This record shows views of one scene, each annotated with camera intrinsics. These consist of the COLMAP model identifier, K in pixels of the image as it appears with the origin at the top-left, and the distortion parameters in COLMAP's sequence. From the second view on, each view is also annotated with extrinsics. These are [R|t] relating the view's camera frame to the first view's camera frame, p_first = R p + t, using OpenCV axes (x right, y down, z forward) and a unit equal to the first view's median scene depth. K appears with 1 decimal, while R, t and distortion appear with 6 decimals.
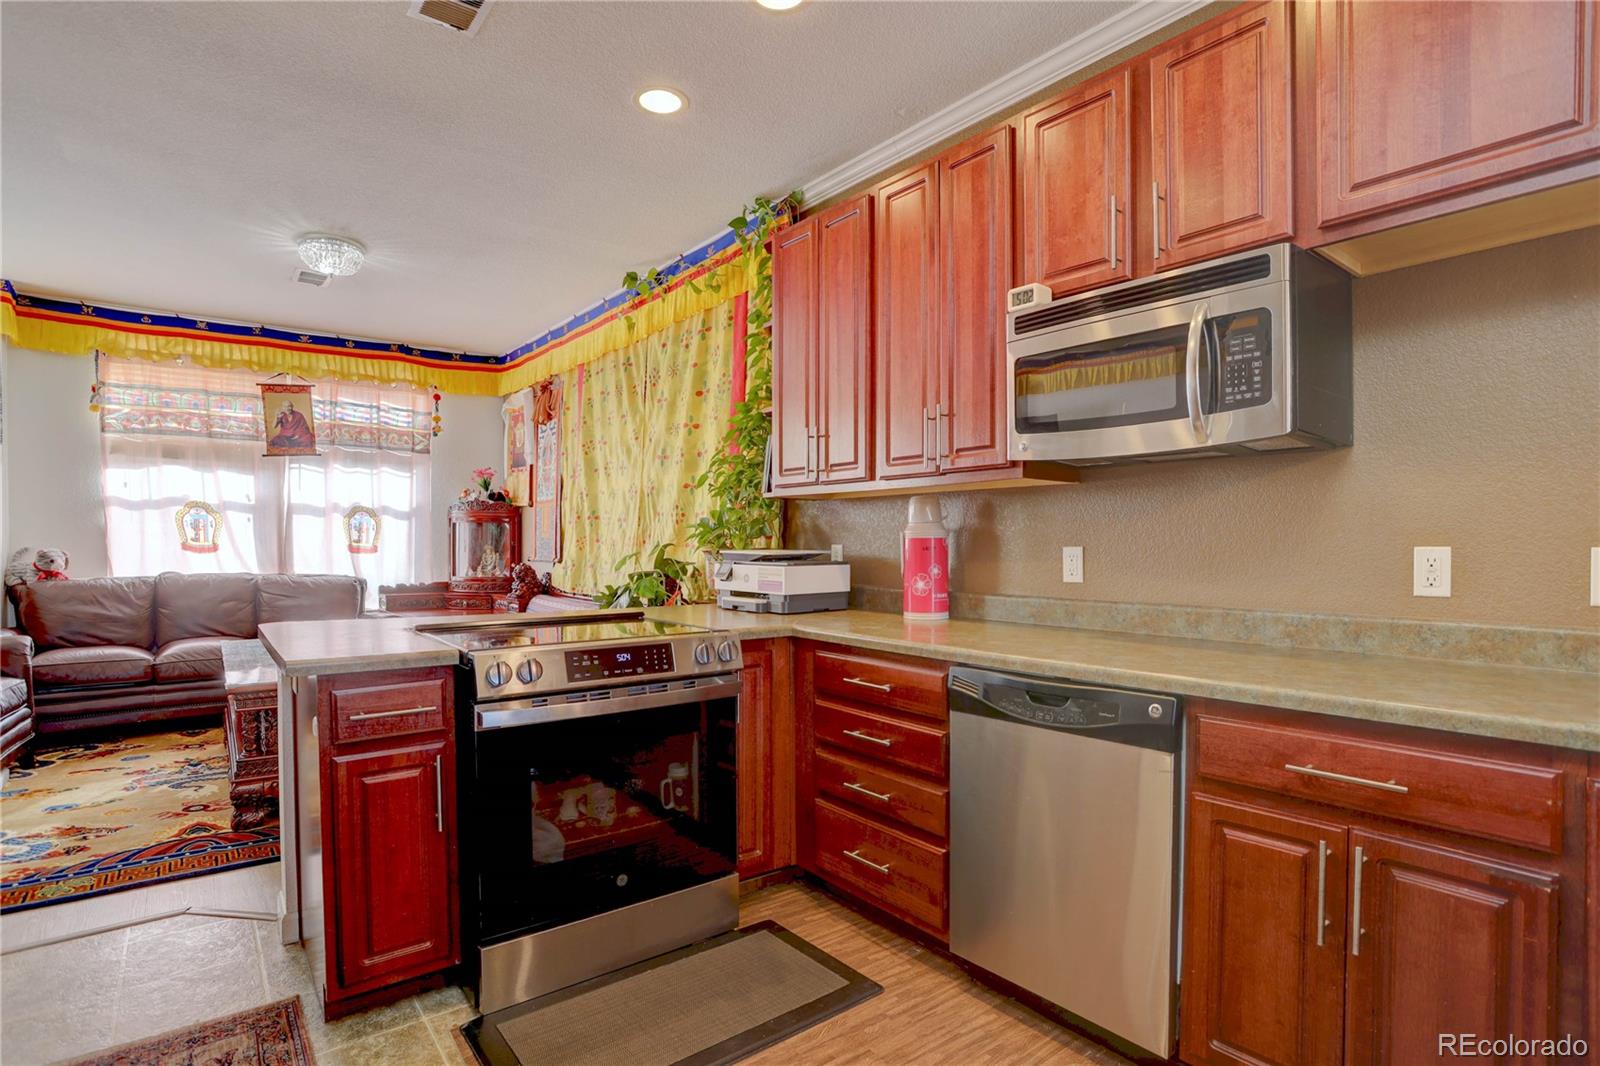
lens RADIAL K [[803.5, 0, 796.4], [0, 803.5, 552.8], [0, 0, 1]] dist [-0.072428, 0.033617]
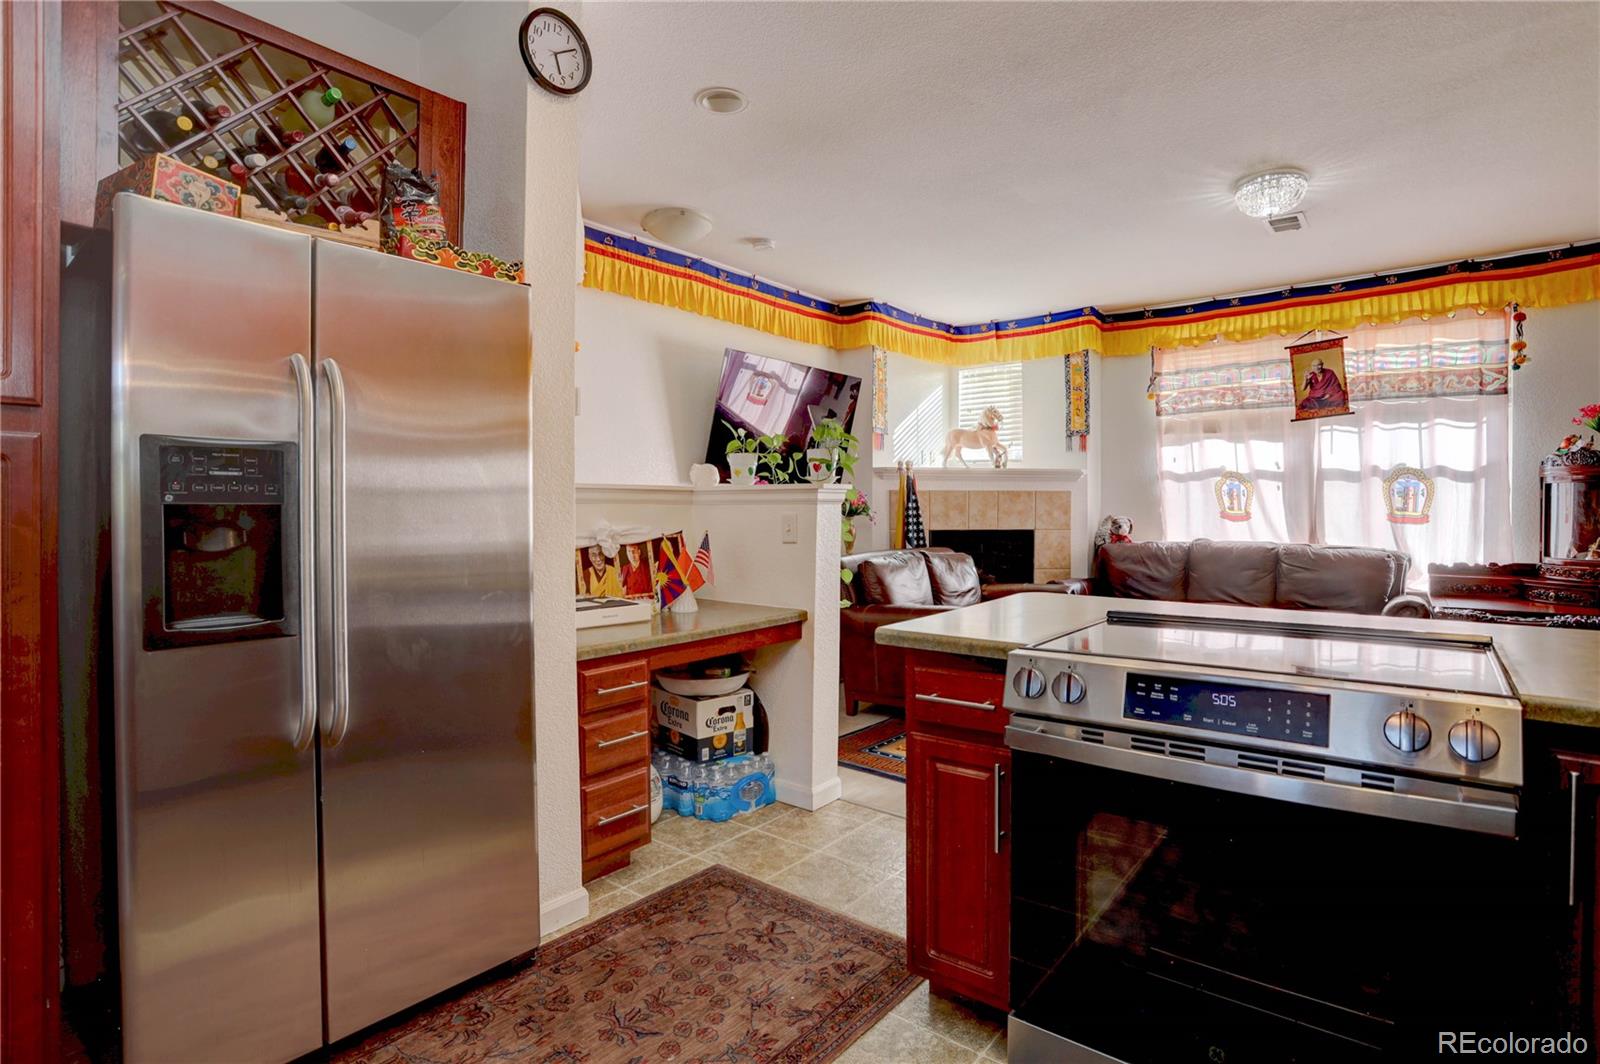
lens RADIAL K [[783.7, 0, 790.9], [0, 783.7, 528.8], [0, 0, 1]] dist [-0.074968, 0.028407]
pose [[0.211248, 0.020775, -0.977212, 0.110725], [-0.007845, 0.999778, 0.019559, -0.004971], [0.977401, 0.003535, 0.211364, 0.203012]]
